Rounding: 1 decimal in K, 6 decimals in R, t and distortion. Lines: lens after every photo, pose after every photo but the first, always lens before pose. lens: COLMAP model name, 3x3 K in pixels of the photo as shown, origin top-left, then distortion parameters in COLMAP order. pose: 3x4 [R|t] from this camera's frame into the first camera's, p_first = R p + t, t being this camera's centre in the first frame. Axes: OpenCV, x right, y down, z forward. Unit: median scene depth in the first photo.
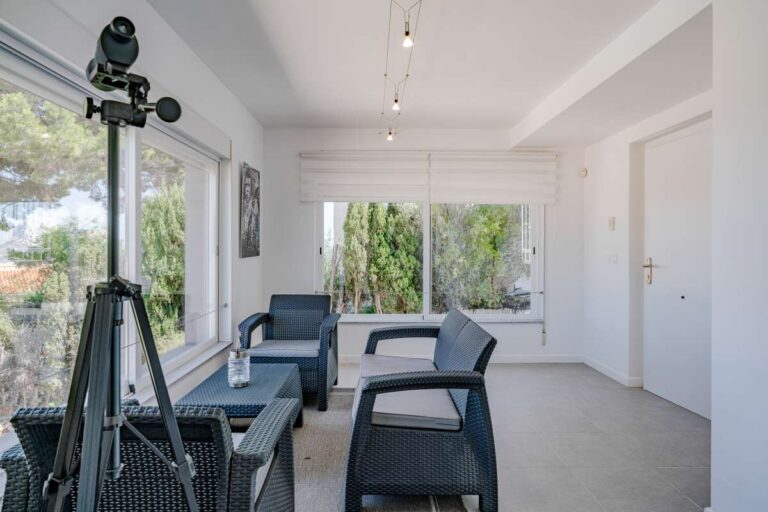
lens RADIAL K [[433.6, 0, 383.2], [0, 433.6, 252.6], [0, 0, 1]] dist [-0.002242, 0.011421]
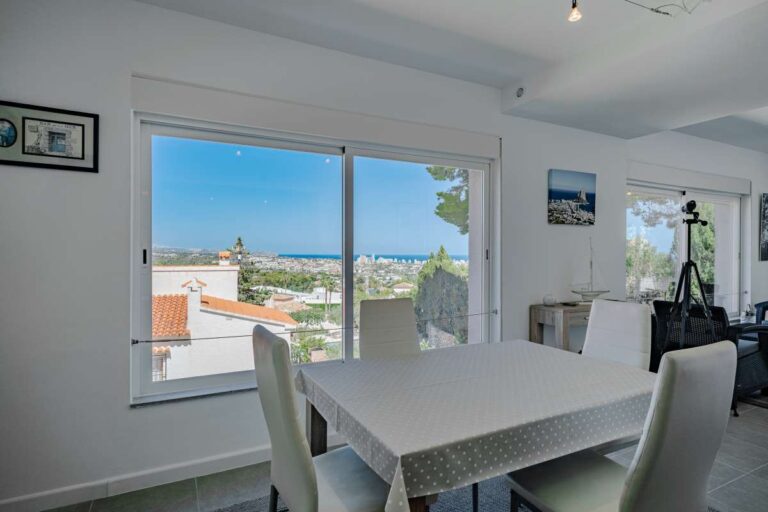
lens RADIAL K [[433.6, 0, 383.2], [0, 433.6, 252.6], [0, 0, 1]] dist [-0.002242, 0.011421]
pose [[0.461027, -0.001445, -0.887385, 0.364823], [-0.010212, 0.999924, -0.006934, 0.007743], [0.887327, 0.012258, 0.460977, -0.747112]]
